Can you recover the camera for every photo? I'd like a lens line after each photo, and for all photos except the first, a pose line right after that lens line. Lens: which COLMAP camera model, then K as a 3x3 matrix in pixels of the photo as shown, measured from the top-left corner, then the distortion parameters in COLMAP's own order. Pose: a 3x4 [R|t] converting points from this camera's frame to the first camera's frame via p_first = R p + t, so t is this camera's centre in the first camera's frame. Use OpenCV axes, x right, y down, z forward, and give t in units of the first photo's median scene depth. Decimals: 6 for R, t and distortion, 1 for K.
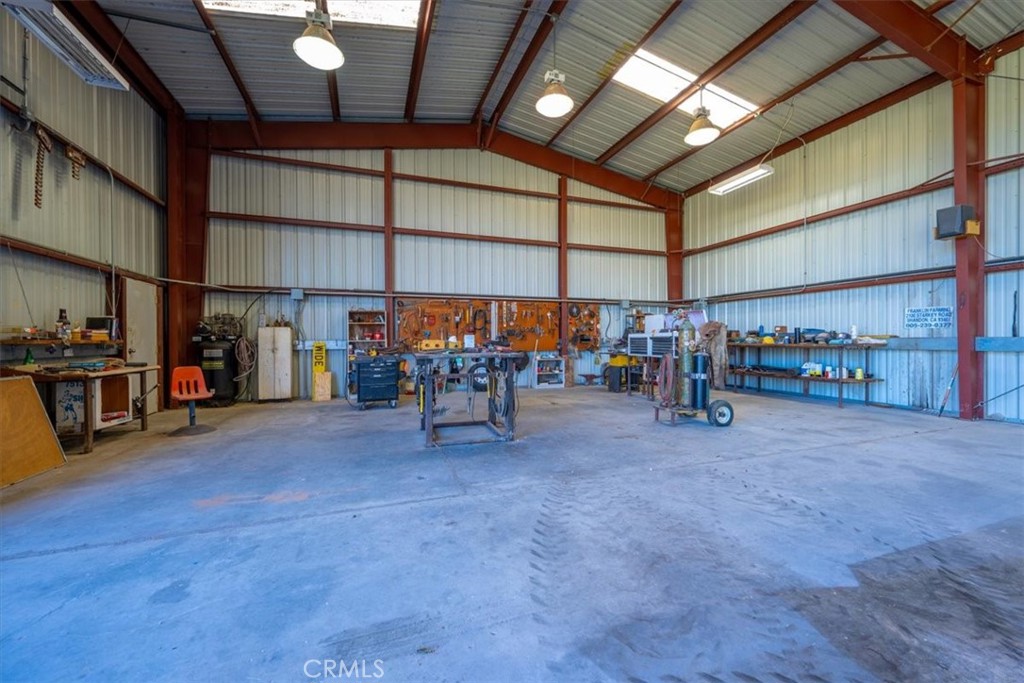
lens RADIAL K [[395.2, 0, 512.0], [0, 395.2, 341.5], [0, 0, 1]] dist [-0.000345, 0.000002]
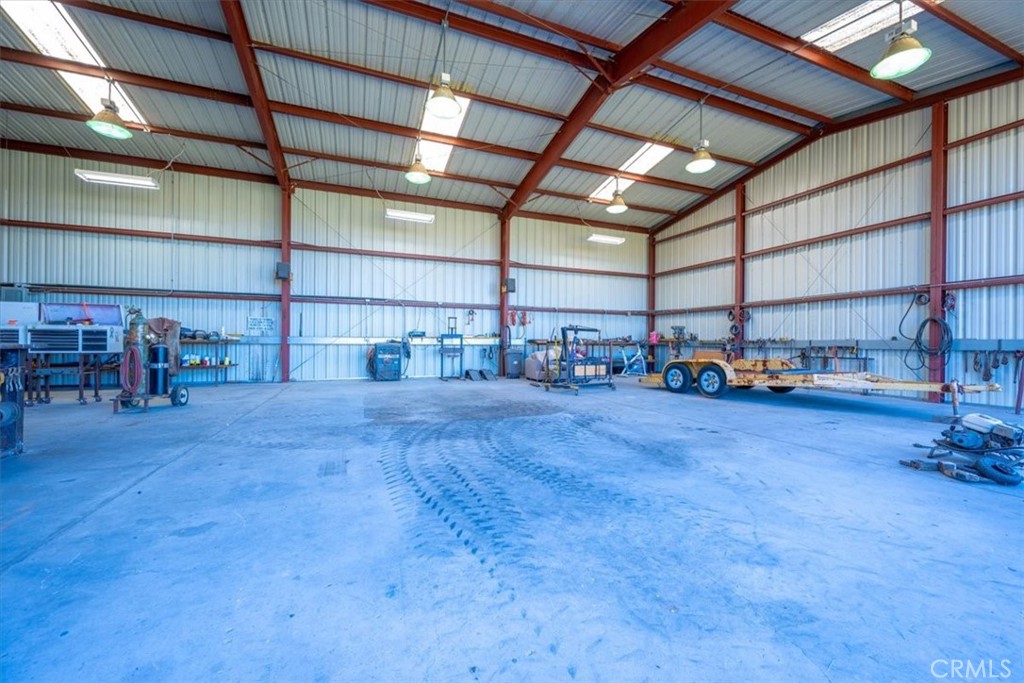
lens RADIAL K [[405.0, 0, 512.0], [0, 405.0, 341.5], [0, 0, 1]] dist [0.000528, -0.000020]
pose [[-0.023783, 0.006845, 0.999694, -0.584710], [-0.002530, 0.999973, -0.006907, 0.019109], [-0.999714, -0.002694, -0.023765, 0.014484]]
